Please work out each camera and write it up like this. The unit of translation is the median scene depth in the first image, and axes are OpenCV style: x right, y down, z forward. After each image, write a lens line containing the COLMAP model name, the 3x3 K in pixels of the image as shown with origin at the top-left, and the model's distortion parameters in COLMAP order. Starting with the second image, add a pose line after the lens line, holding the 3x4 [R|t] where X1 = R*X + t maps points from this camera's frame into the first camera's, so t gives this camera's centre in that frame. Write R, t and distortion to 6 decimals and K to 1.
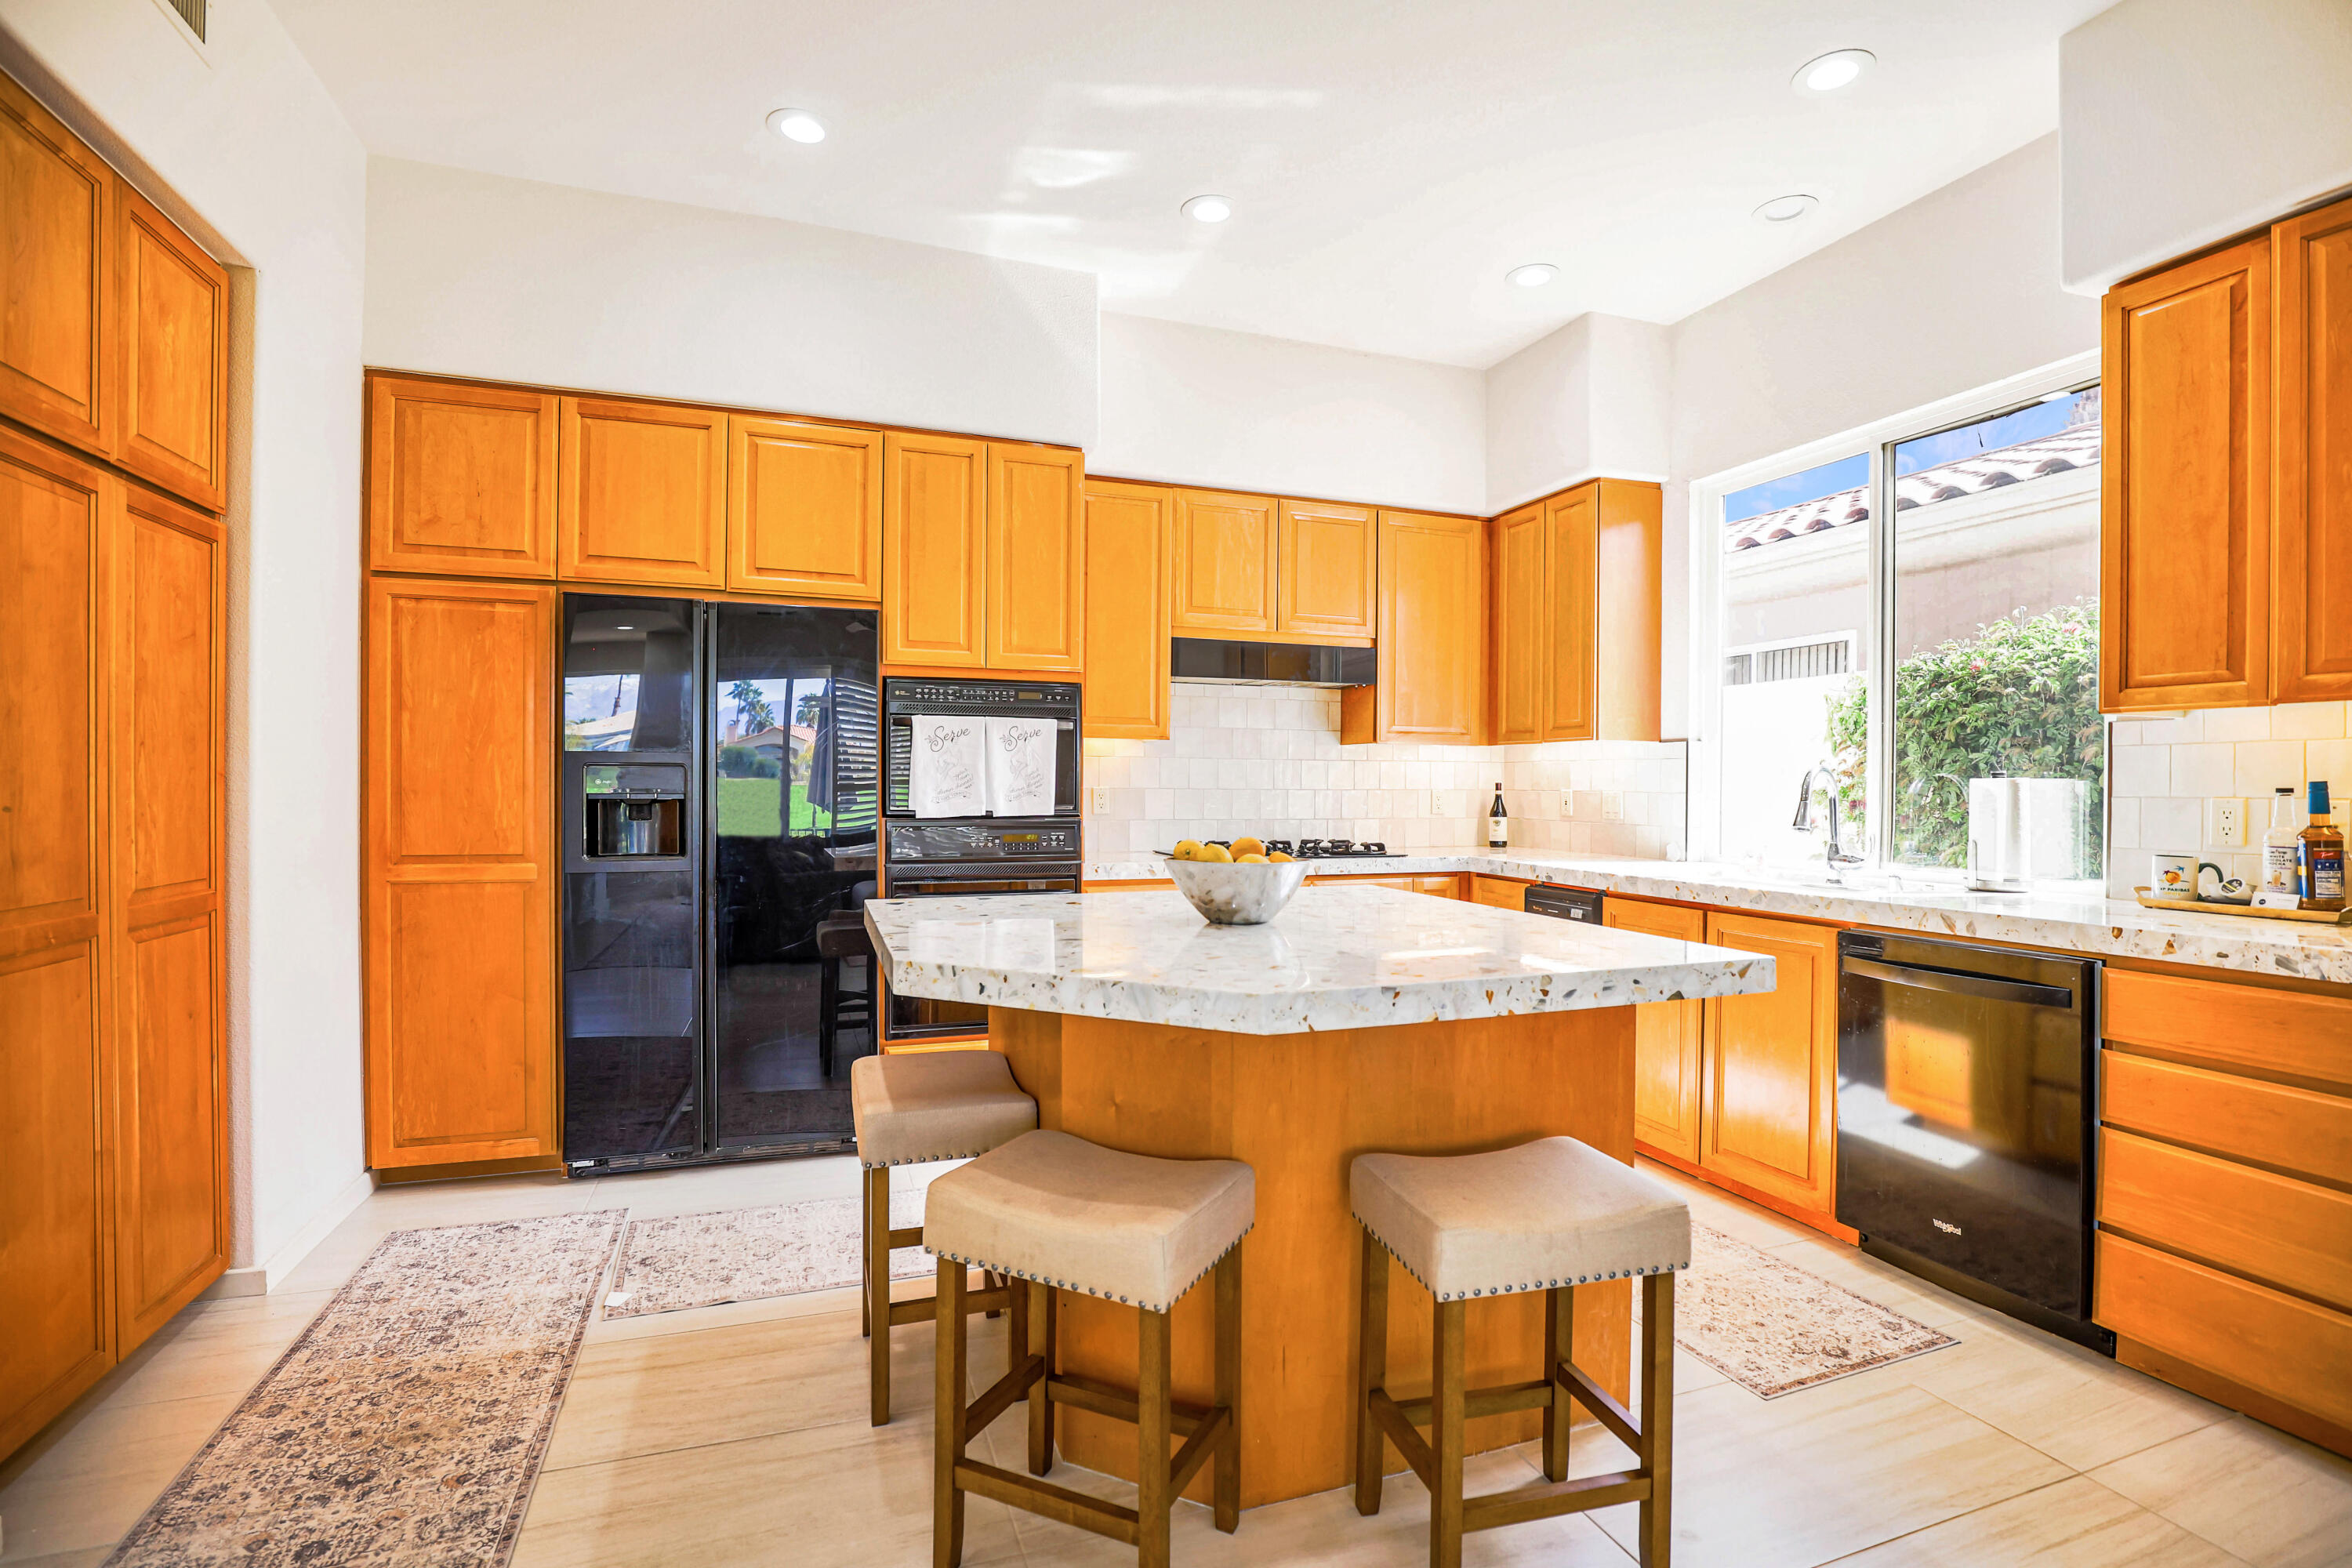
lens RADIAL K [[1075.3, 0, 1189.1], [0, 1075.3, 794.8], [0, 0, 1]] dist [-0.027746, 0.000351]
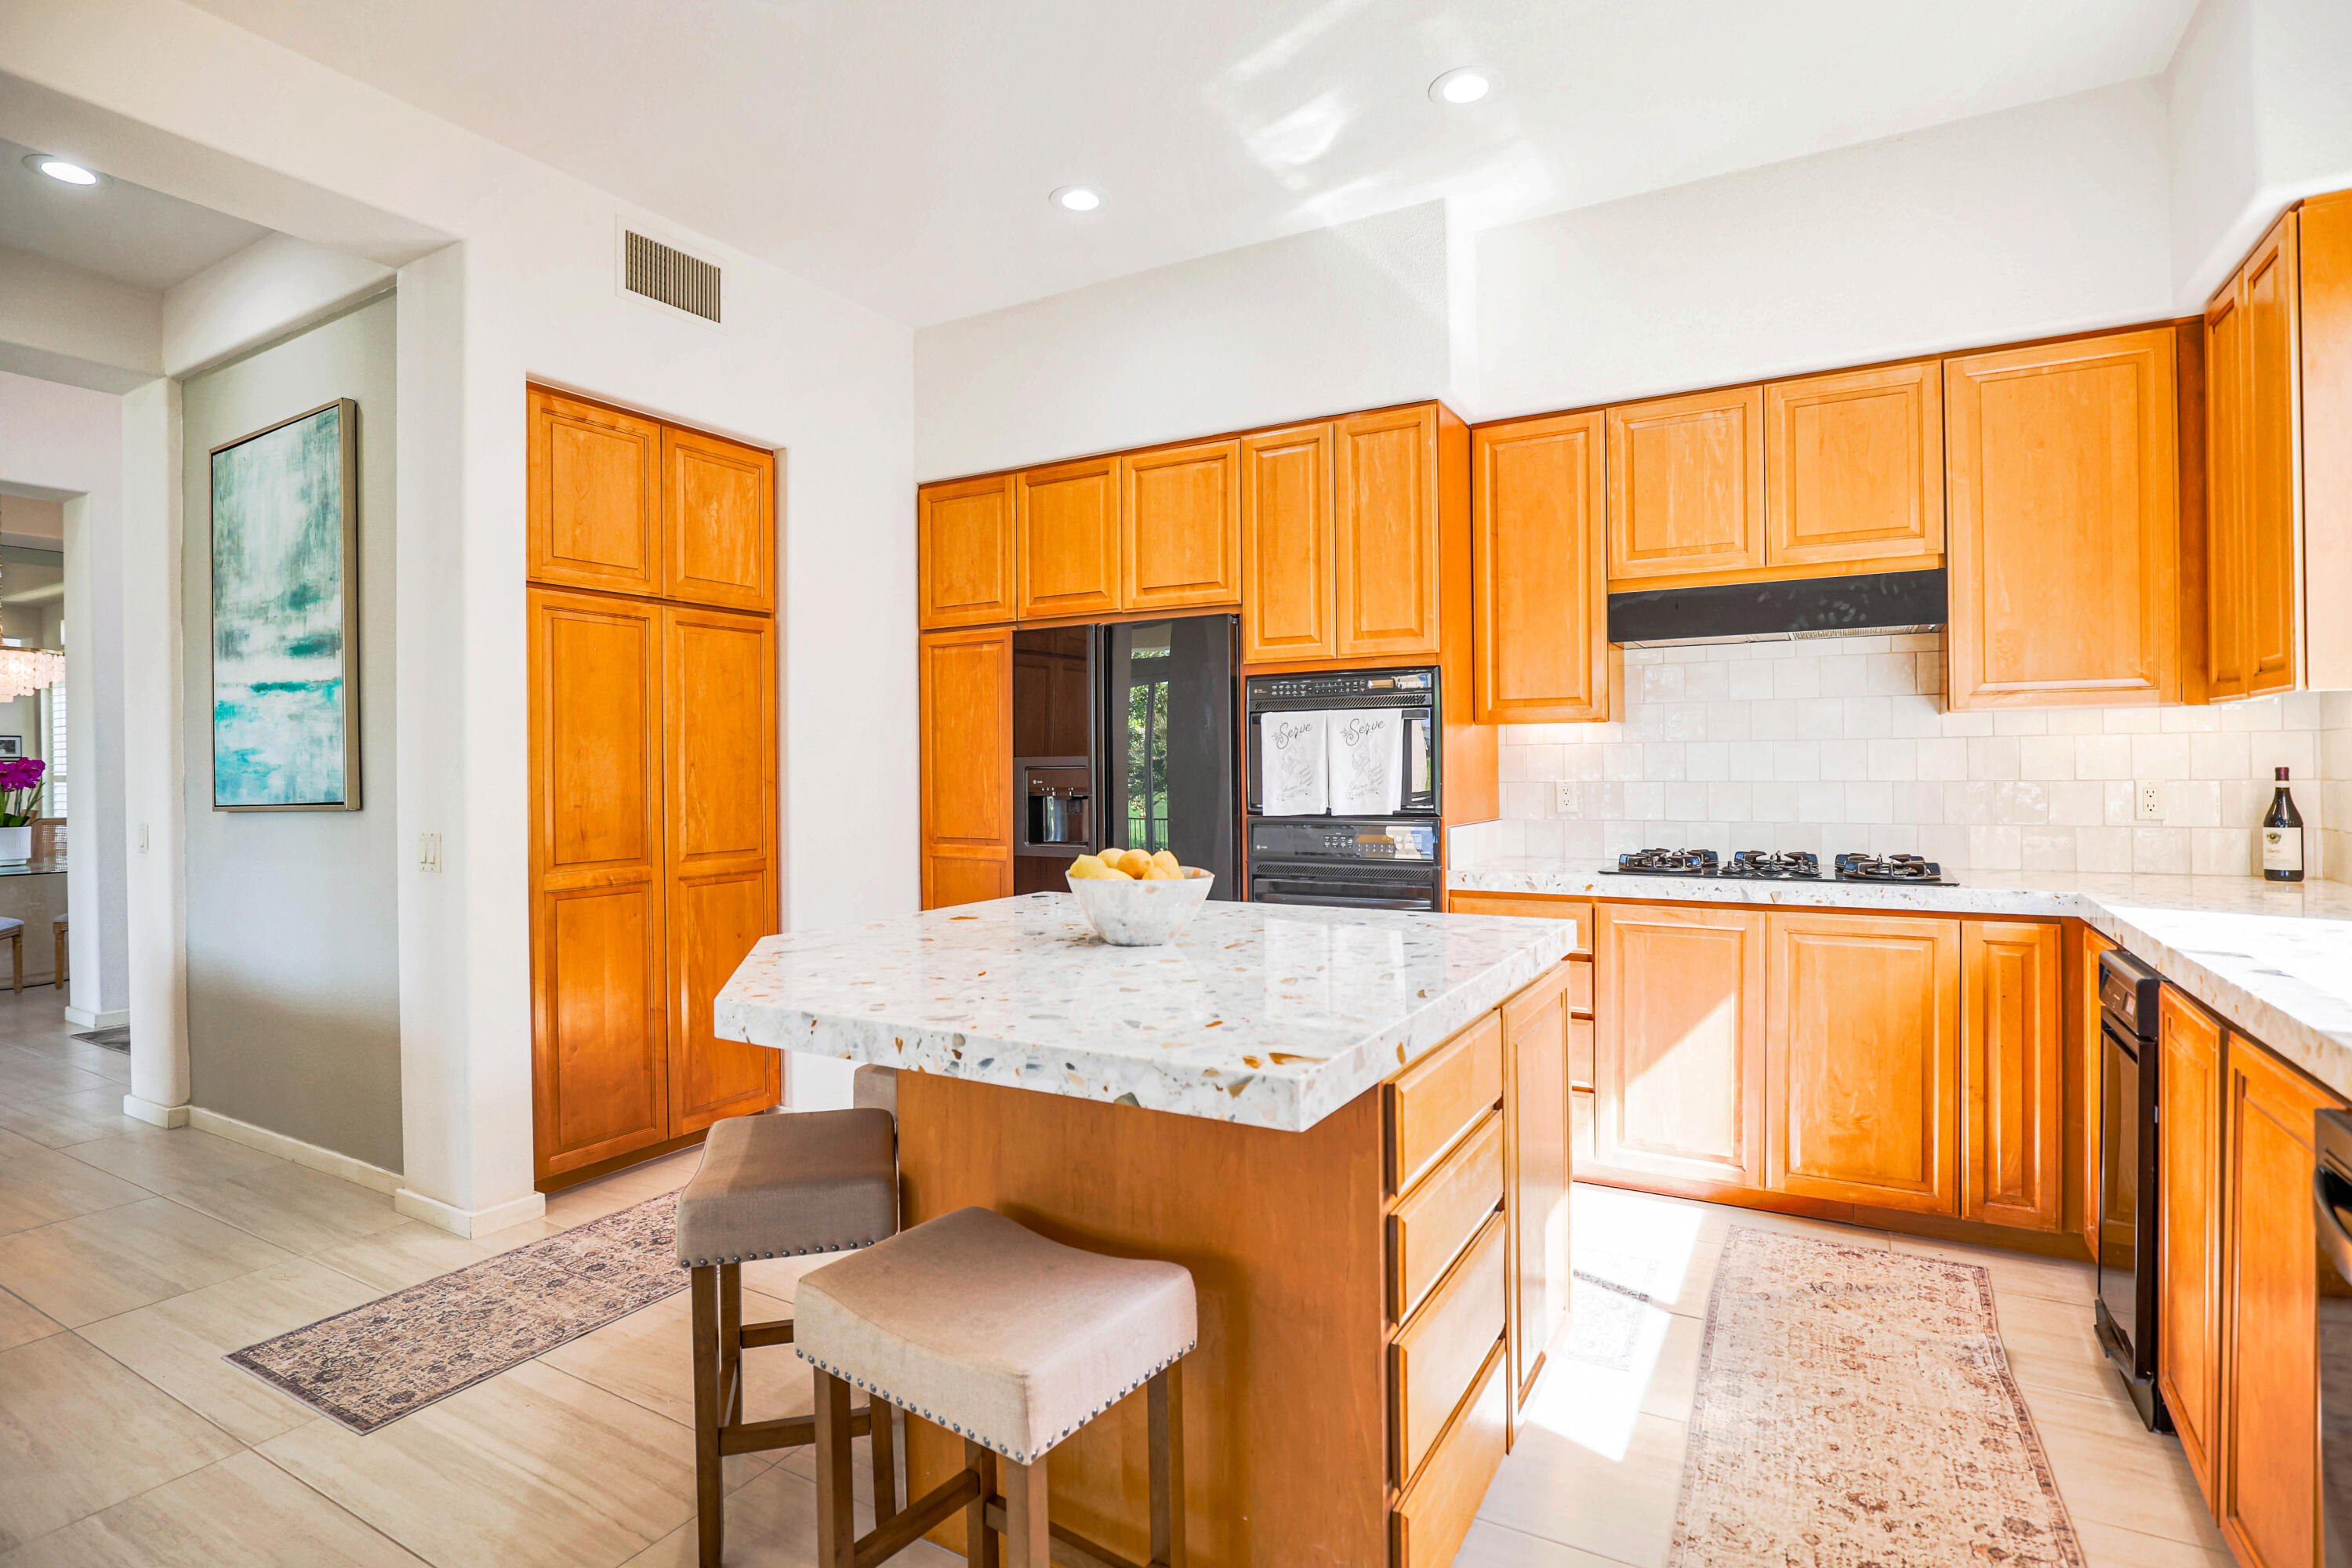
lens RADIAL K [[1151.6, 0, 1212.6], [0, 1151.6, 770.7], [0, 0, 1]] dist [-0.018983, -0.000148]
pose [[0.657782, -0.009129, -0.753153, 0.526033], [0.007462, 0.999956, -0.005603, -0.014528], [0.753172, -0.001935, 0.657821, 0.256084]]
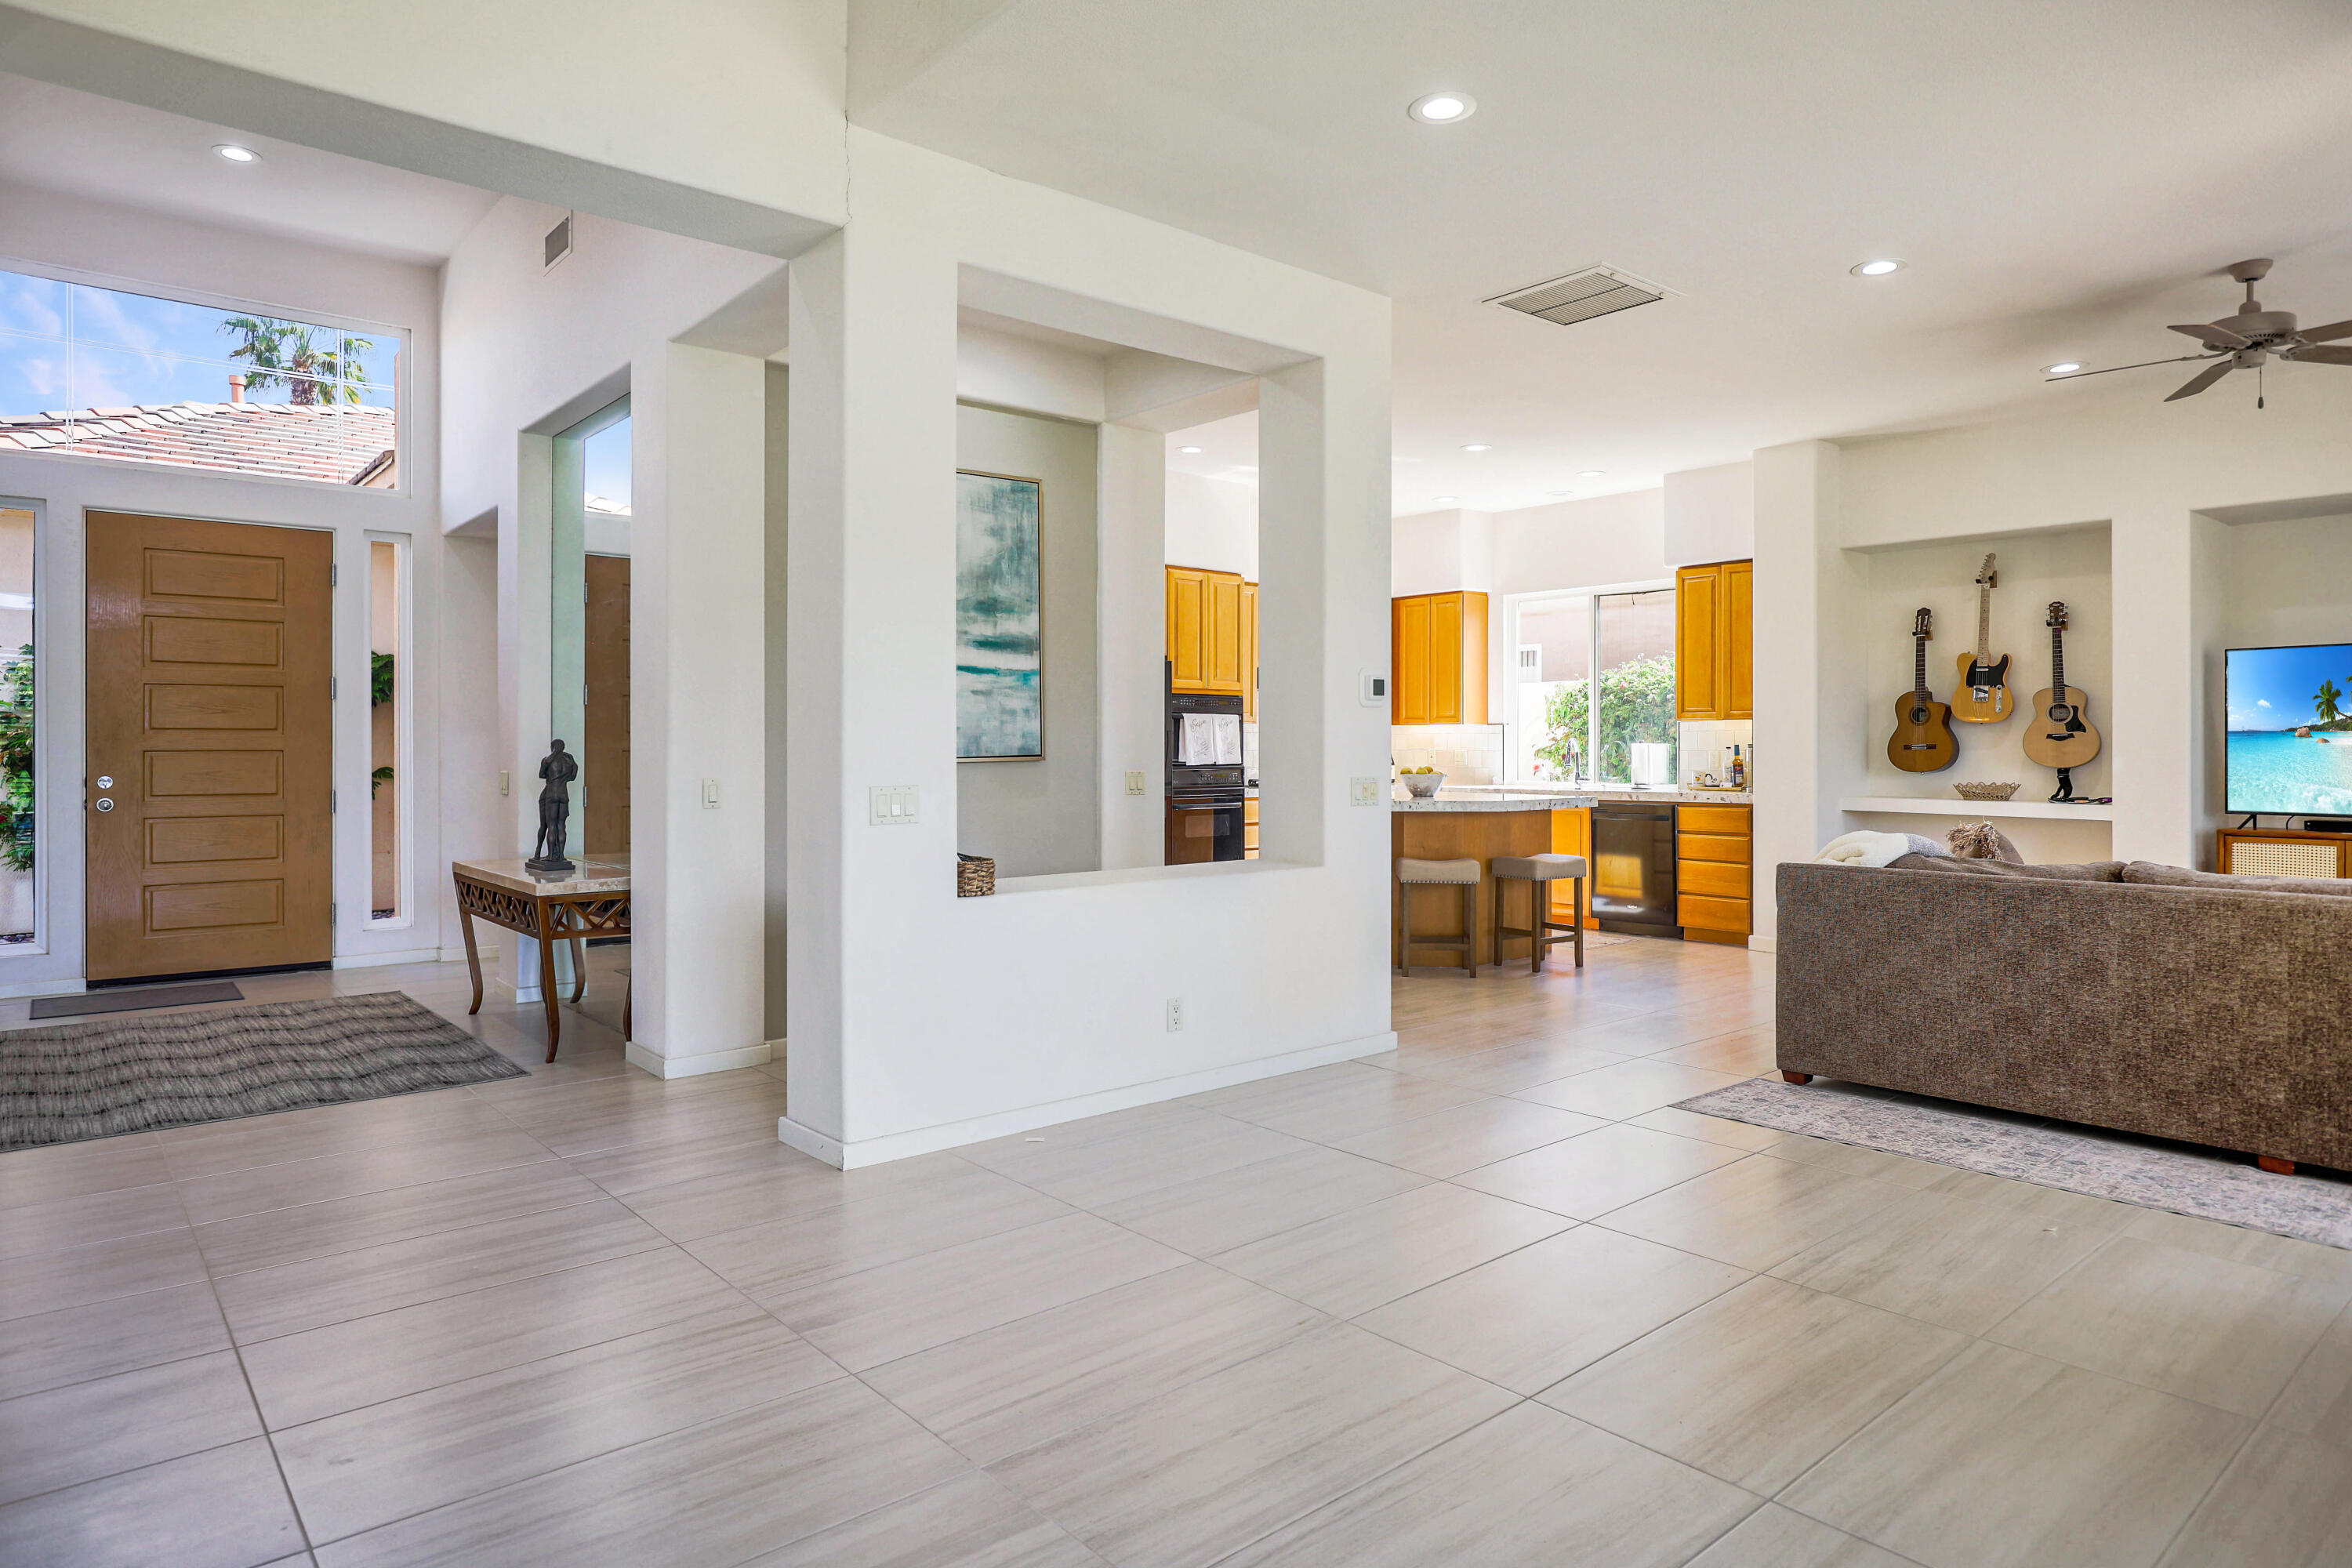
lens RADIAL K [[1358.8, 0, 1186.1], [0, 1358.8, 754.0], [0, 0, 1]] dist [0.000738, -0.000171]
pose [[0.933639, -0.007348, 0.358139, -1.150320], [0.008804, 0.999958, -0.002435, 0.005980], [-0.358106, 0.005426, 0.933665, -1.334152]]
